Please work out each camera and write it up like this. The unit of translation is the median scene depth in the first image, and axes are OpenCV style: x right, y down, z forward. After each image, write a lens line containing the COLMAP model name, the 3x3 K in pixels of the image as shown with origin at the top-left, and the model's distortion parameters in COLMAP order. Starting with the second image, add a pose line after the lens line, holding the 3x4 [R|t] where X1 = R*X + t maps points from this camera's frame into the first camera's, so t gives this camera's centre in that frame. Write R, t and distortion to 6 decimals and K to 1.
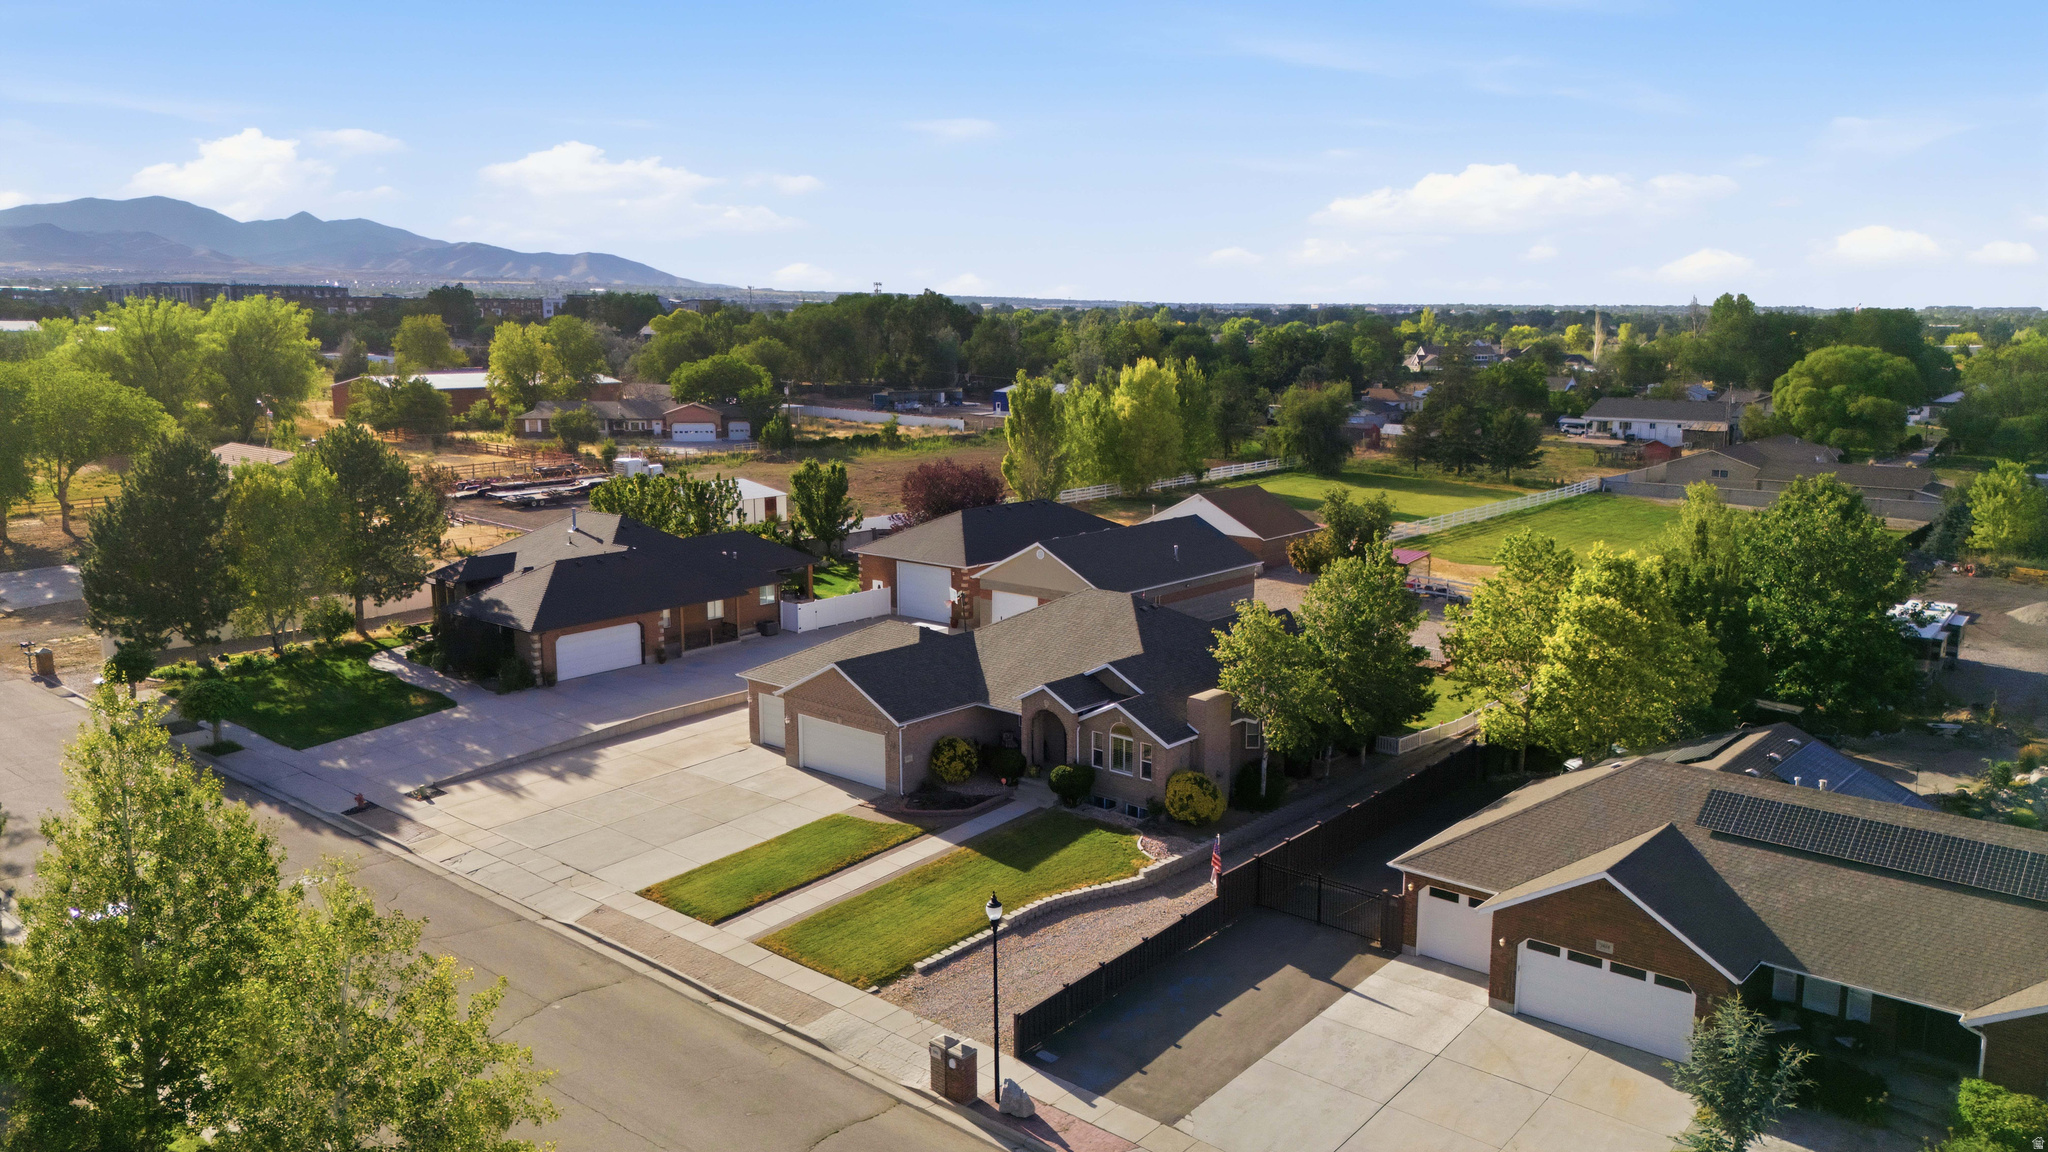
lens RADIAL K [[1496.0, 0, 1024.0], [0, 1496.0, 576.0], [0, 0, 1]] dist [0.095272, -0.125316]
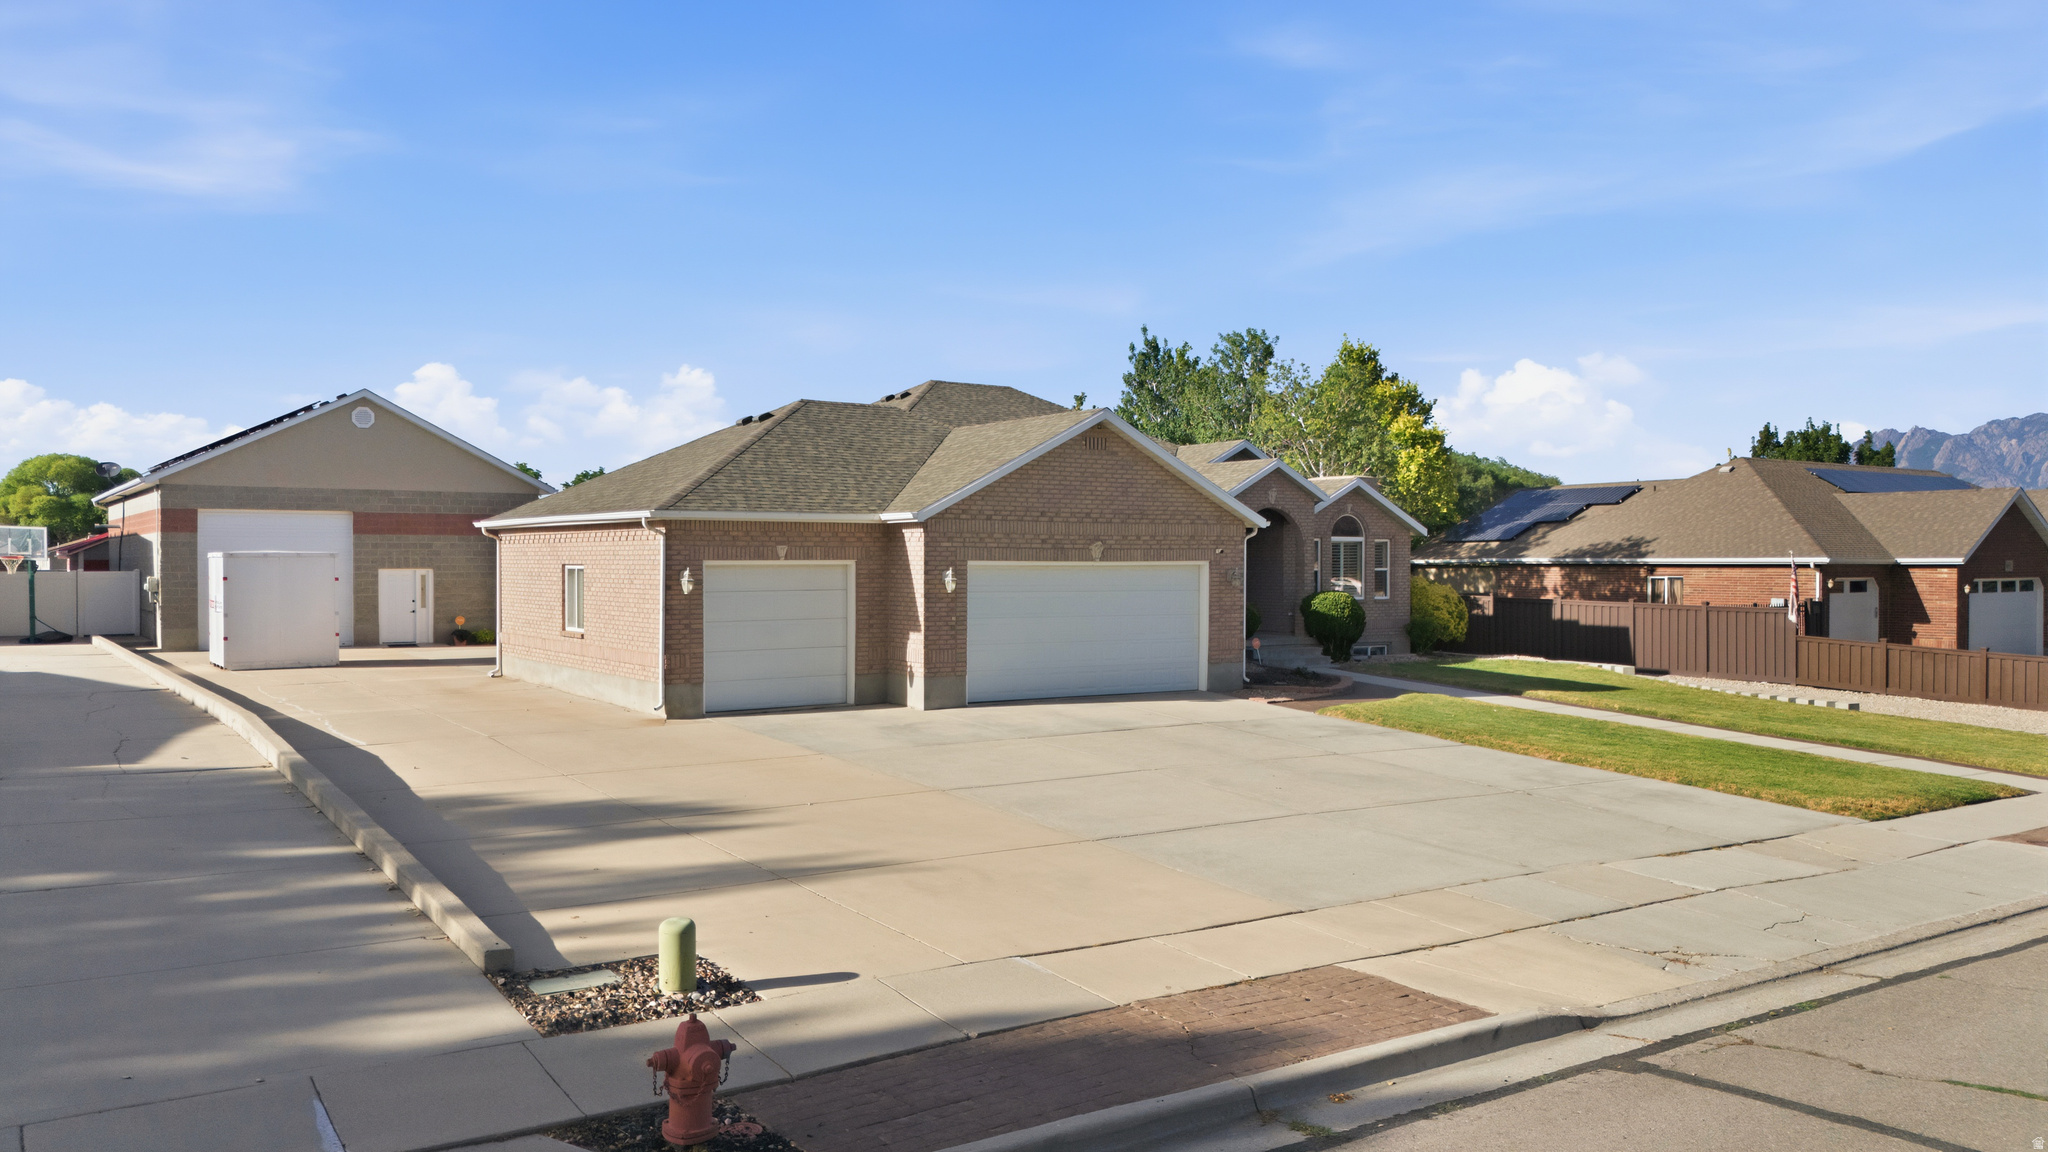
lens RADIAL K [[1499.8, 0, 1025.5], [0, 1499.8, 581.3], [0, 0, 1]] dist [0.073685, -0.080447]
pose [[0.246566, -0.013385, 0.969034, -0.507822], [0.166610, 0.985603, -0.028780, 0.106848], [-0.954697, 0.168547, 0.245246, 0.863752]]
